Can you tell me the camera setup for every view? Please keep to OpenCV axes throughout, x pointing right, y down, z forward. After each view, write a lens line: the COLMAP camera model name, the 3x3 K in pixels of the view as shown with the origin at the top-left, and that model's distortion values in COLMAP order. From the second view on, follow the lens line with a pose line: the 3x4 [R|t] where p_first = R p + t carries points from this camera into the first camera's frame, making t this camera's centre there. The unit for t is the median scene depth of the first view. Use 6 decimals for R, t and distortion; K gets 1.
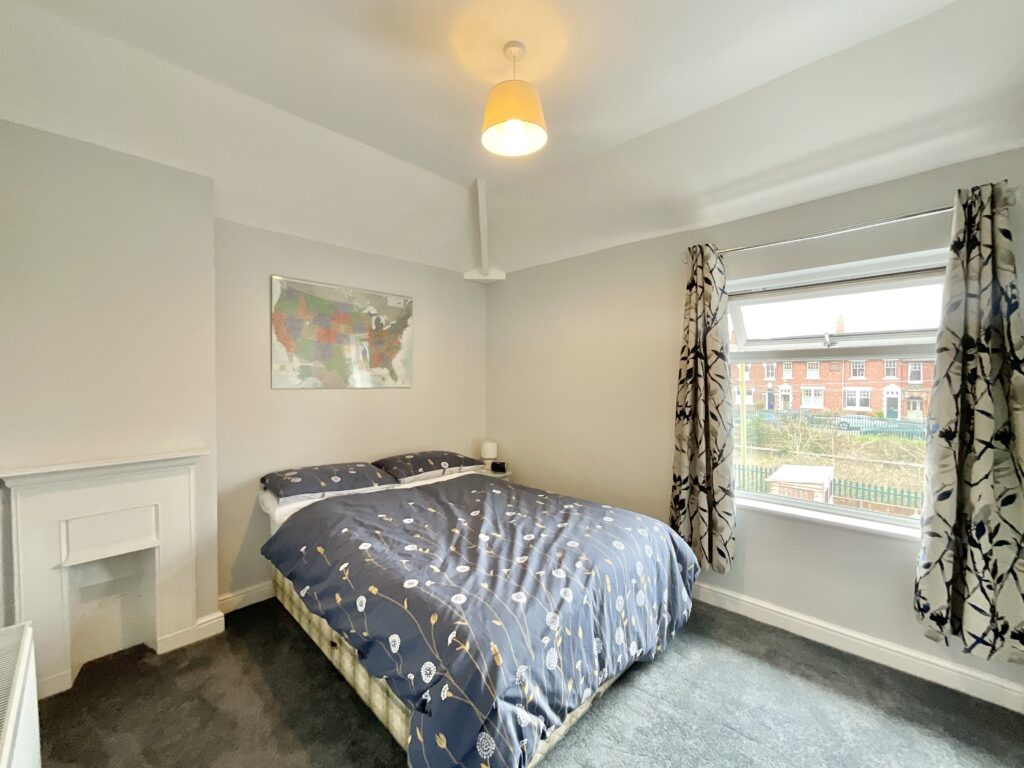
lens RADIAL K [[417.0, 0, 509.7], [0, 417.0, 384.9], [0, 0, 1]] dist [0.001200, 0.000053]
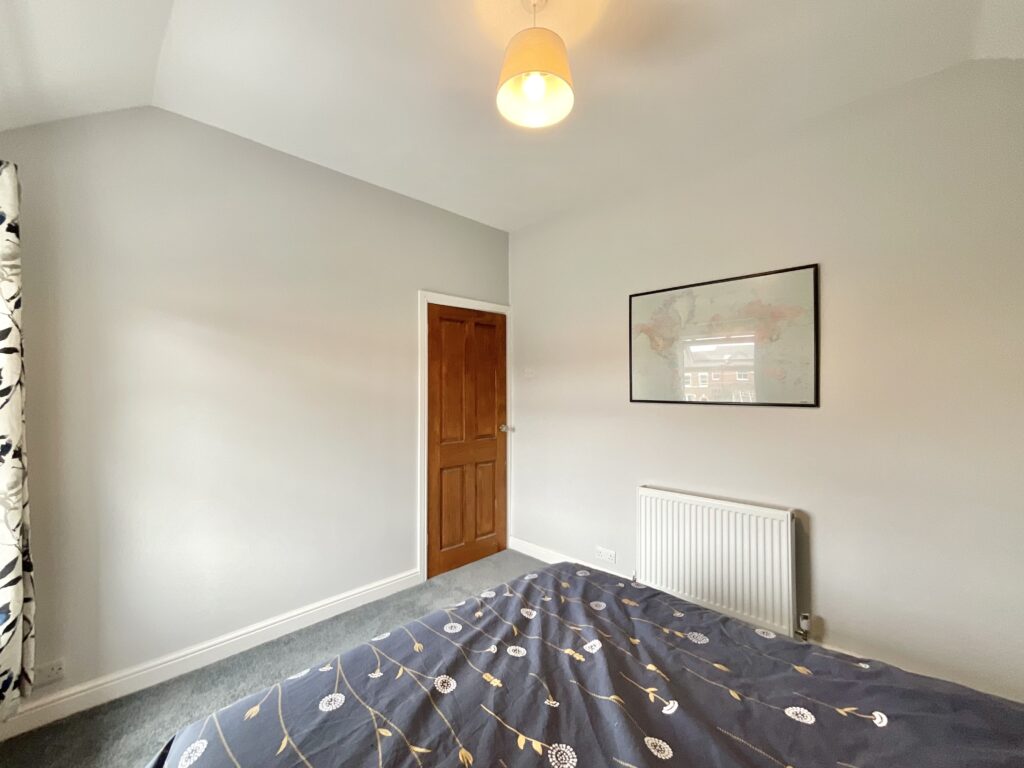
lens RADIAL K [[465.7, 0, 514.6], [0, 465.7, 385.2], [0, 0, 1]] dist [0.000063, 0.000006]
pose [[-0.999980, 0.006241, -0.000830, 0.049210], [0.006240, 0.999979, 0.001801, -0.010457], [0.000841, 0.001796, -0.999998, 1.699540]]
